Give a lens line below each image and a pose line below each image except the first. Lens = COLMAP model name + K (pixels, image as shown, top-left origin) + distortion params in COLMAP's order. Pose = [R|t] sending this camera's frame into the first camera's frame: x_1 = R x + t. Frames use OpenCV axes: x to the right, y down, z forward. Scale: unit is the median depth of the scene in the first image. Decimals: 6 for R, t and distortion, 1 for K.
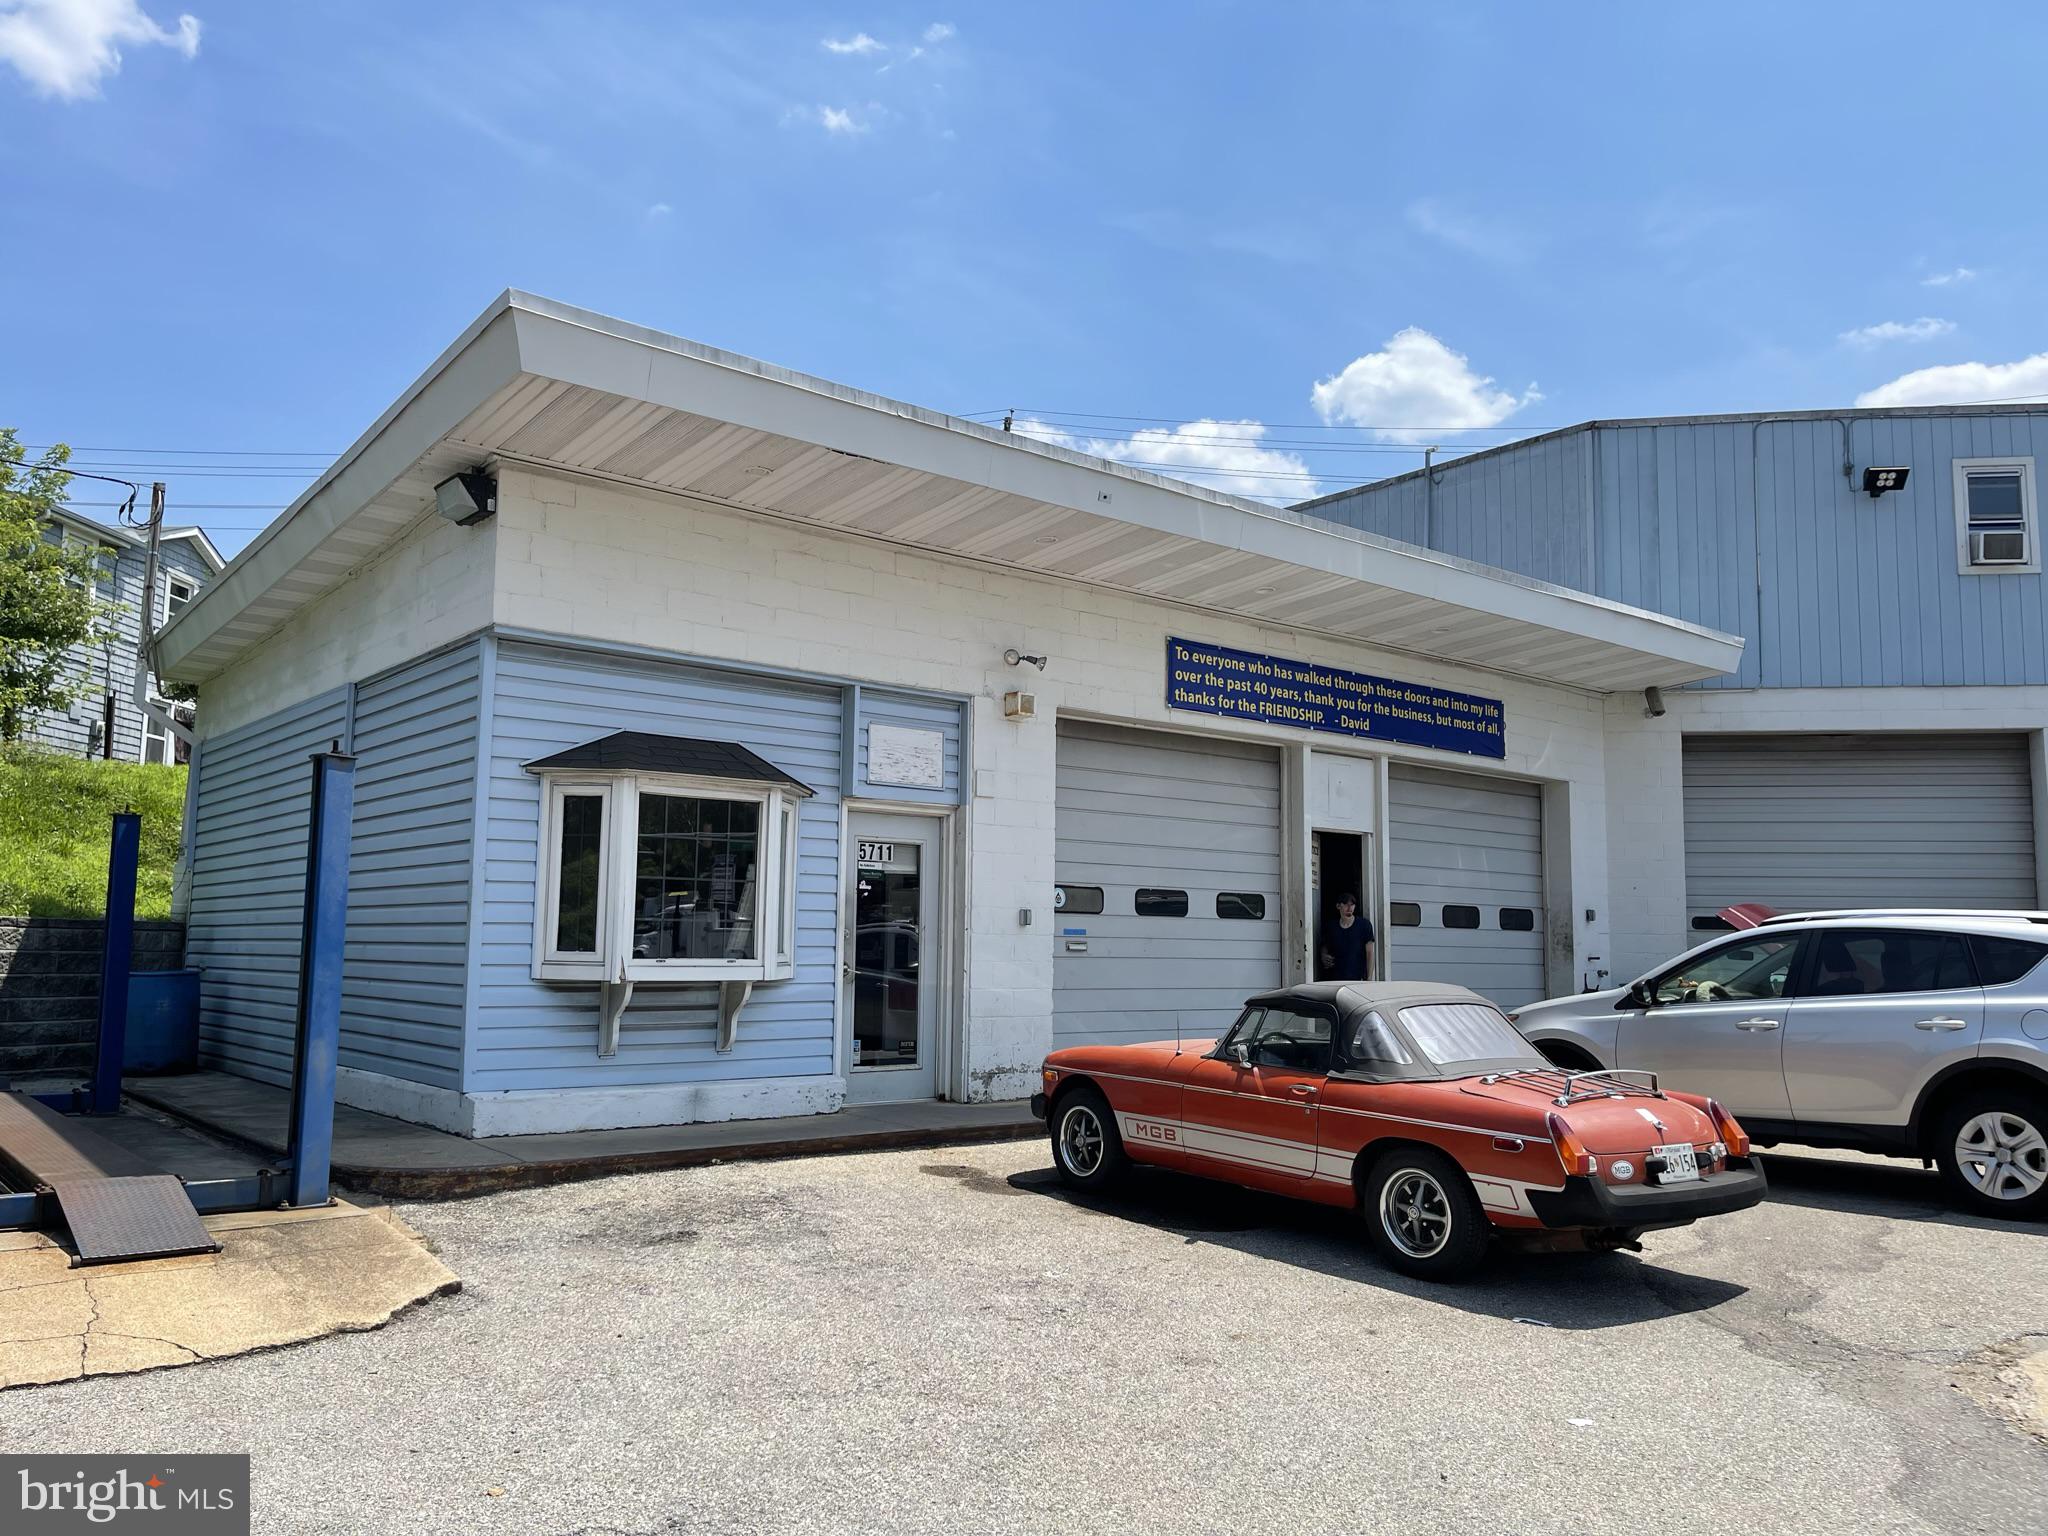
lens RADIAL K [[1551.7, 0, 1013.9], [0, 1551.7, 773.9], [0, 0, 1]] dist [0.067770, -0.109943]
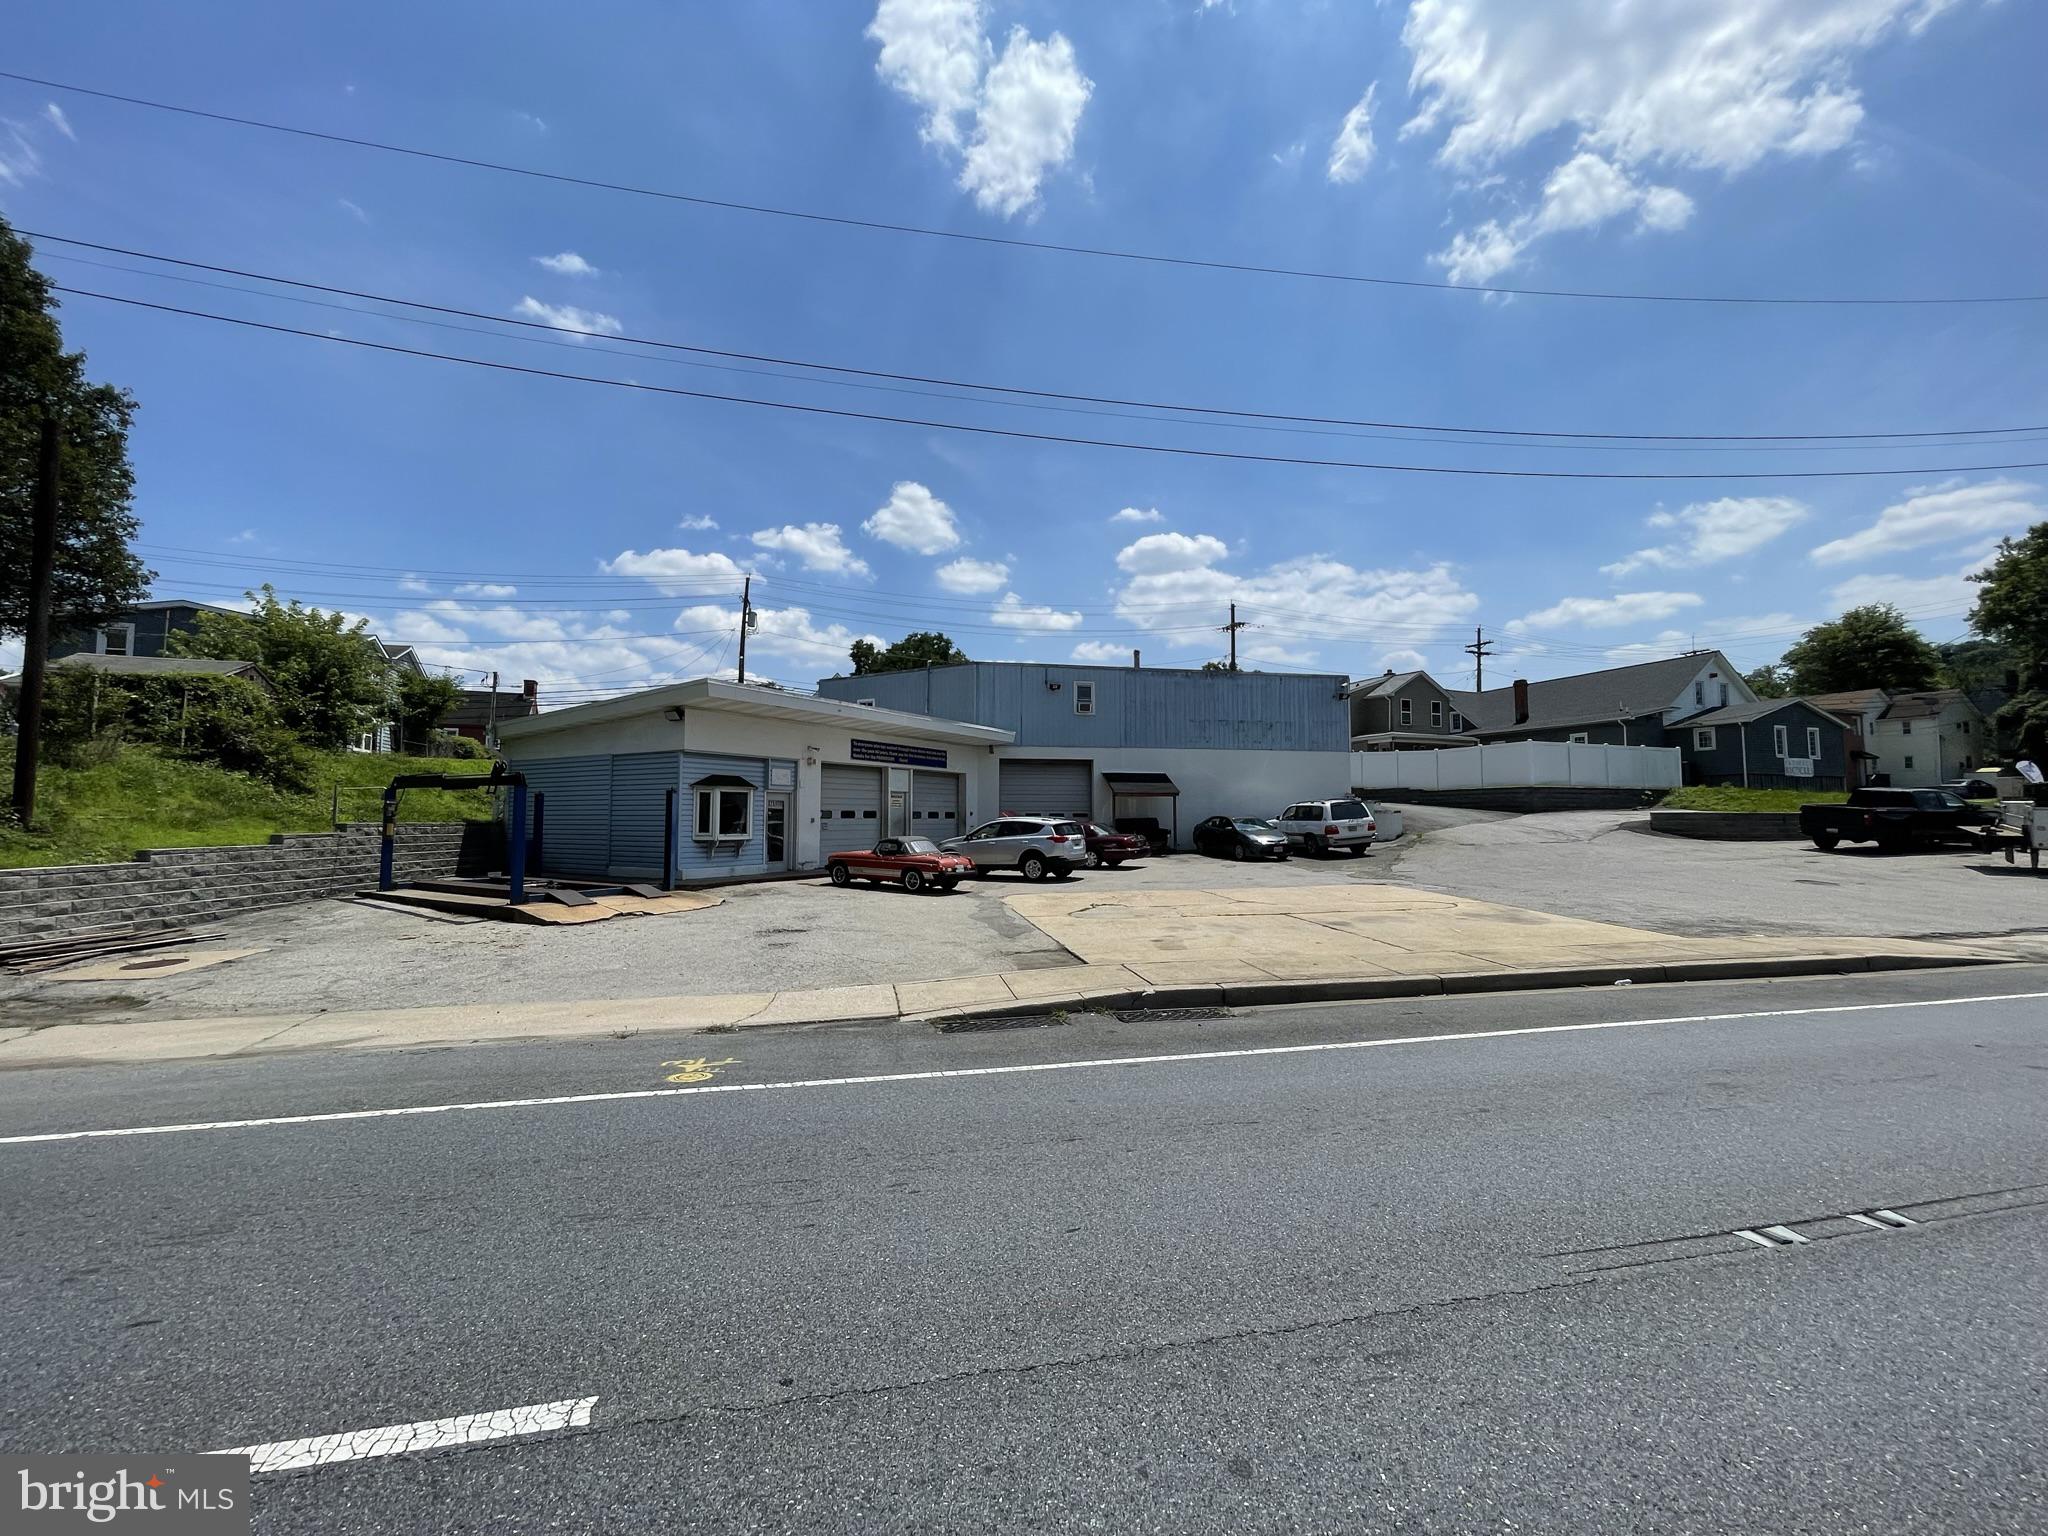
lens RADIAL K [[824.2, 0, 1012.5], [0, 824.2, 762.0], [0, 0, 1]] dist [-0.004714, -0.000240]
pose [[0.940874, 0.008252, 0.338655, -0.195384], [-0.024183, 0.998789, 0.042848, -0.129643], [-0.337892, -0.048504, 0.939934, -0.905529]]
